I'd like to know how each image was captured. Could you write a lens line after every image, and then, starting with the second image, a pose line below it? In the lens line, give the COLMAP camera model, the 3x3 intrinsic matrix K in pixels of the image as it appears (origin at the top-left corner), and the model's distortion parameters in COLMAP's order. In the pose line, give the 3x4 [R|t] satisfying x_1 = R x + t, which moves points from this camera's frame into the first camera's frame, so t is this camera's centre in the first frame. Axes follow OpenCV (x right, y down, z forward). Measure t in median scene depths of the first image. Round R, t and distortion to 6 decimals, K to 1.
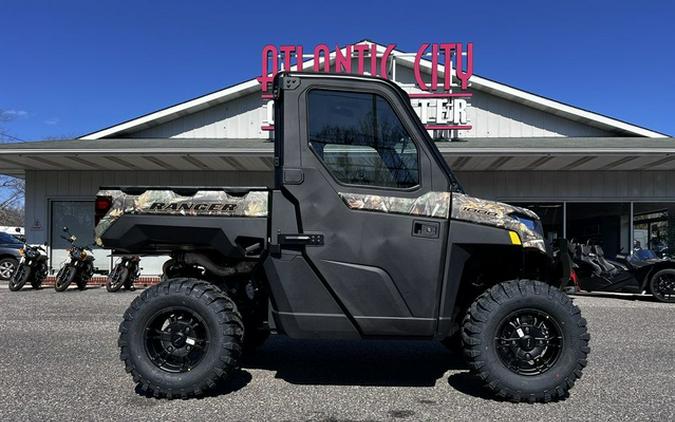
lens RADIAL K [[512.1, 0, 336.7], [0, 512.1, 260.6], [0, 0, 1]] dist [0.049411, -0.050418]
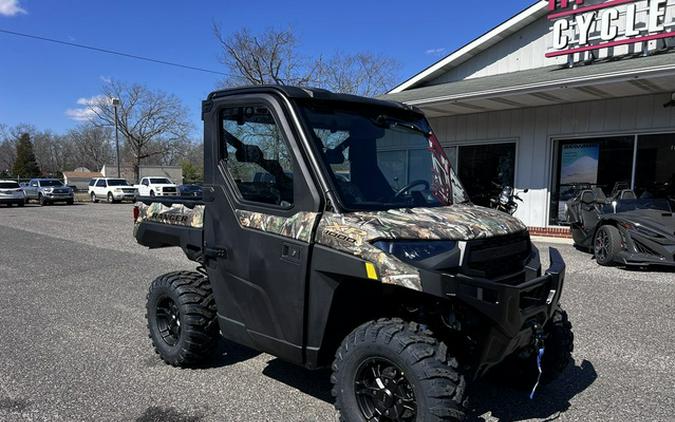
lens RADIAL K [[517.0, 0, 327.2], [0, 517.0, 240.1], [0, 0, 1]] dist [0.033273, -0.002356]
pose [[0.732731, 0.068605, -0.677052, 0.845223], [0.003894, 0.994466, 0.104983, -0.178994], [0.680508, -0.079561, 0.728409, 0.347457]]
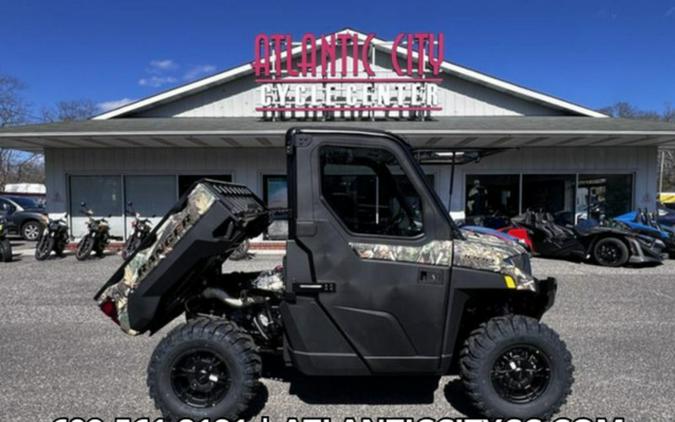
lens RADIAL K [[442.6, 0, 333.1], [0, 442.6, 234.2], [0, 0, 1]] dist [-0.010679, 0.011979]
pose [[0.999352, -0.013208, 0.033472, -0.059950], [0.010938, 0.997687, 0.067091, -0.210336], [-0.034280, -0.066682, 0.997185, 0.081368]]
